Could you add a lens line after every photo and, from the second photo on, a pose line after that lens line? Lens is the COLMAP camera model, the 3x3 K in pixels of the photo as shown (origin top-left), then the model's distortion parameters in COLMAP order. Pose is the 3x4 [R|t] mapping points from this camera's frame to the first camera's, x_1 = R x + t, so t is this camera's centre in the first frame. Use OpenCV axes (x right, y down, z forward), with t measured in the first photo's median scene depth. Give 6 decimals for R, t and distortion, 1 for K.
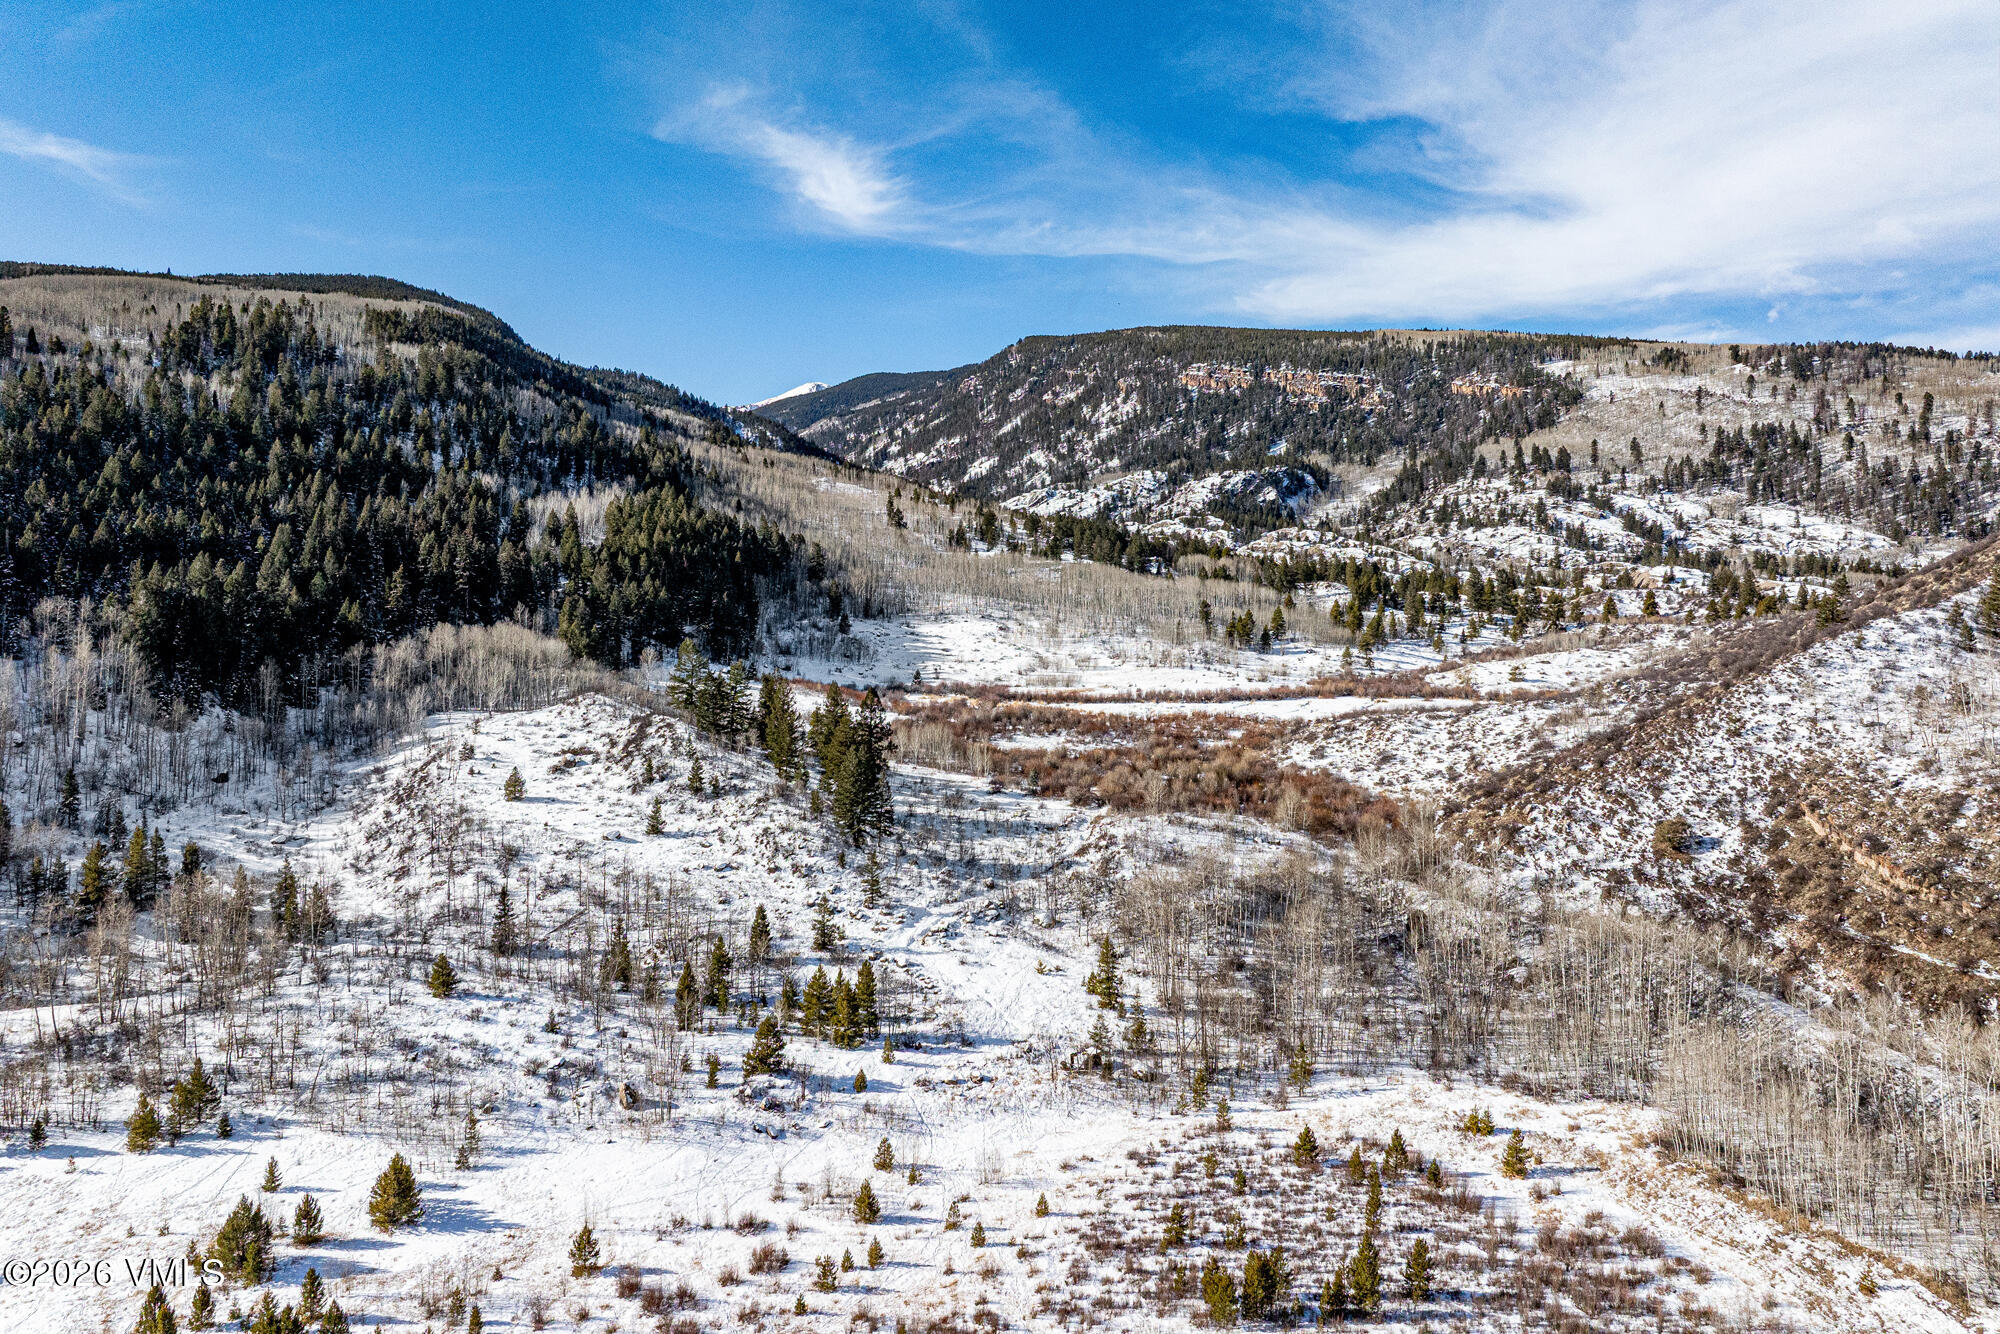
lens RADIAL K [[1419.4, 0, 1023.4], [0, 1419.4, 580.6], [0, 0, 1]] dist [-0.033940, -0.007072]
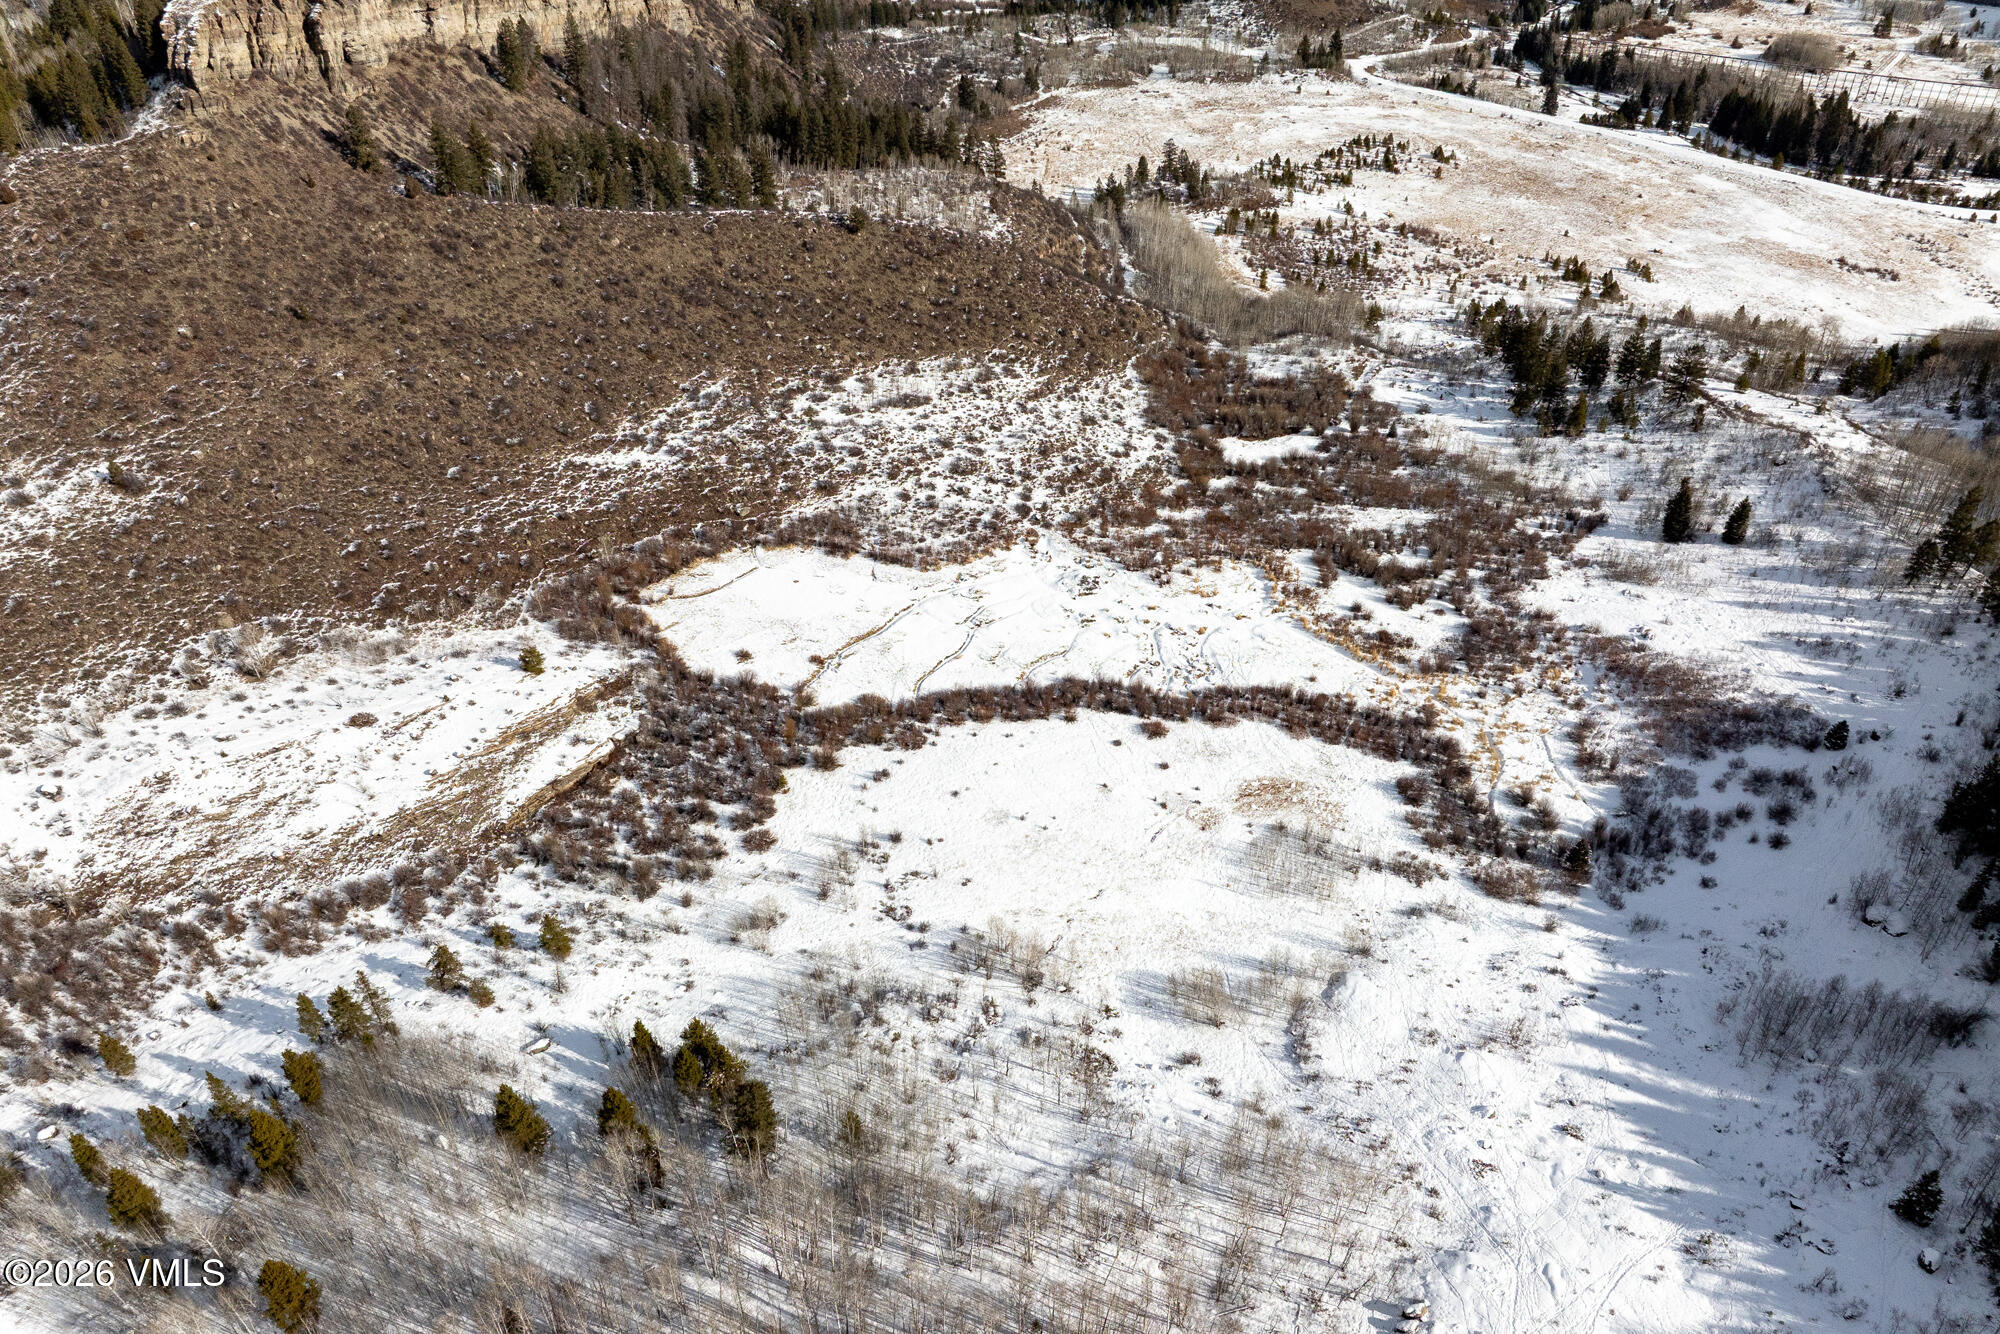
lens RADIAL K [[1419.4, 0, 999.7], [0, 1419.4, 727.2], [0, 0, 1]] dist [-0.033940, -0.007072]
pose [[-0.966528, -0.163588, 0.197643, 0.027937], [-0.003644, 0.779028, 0.626979, -0.228830], [-0.256536, 0.605273, -0.753548, 1.128876]]
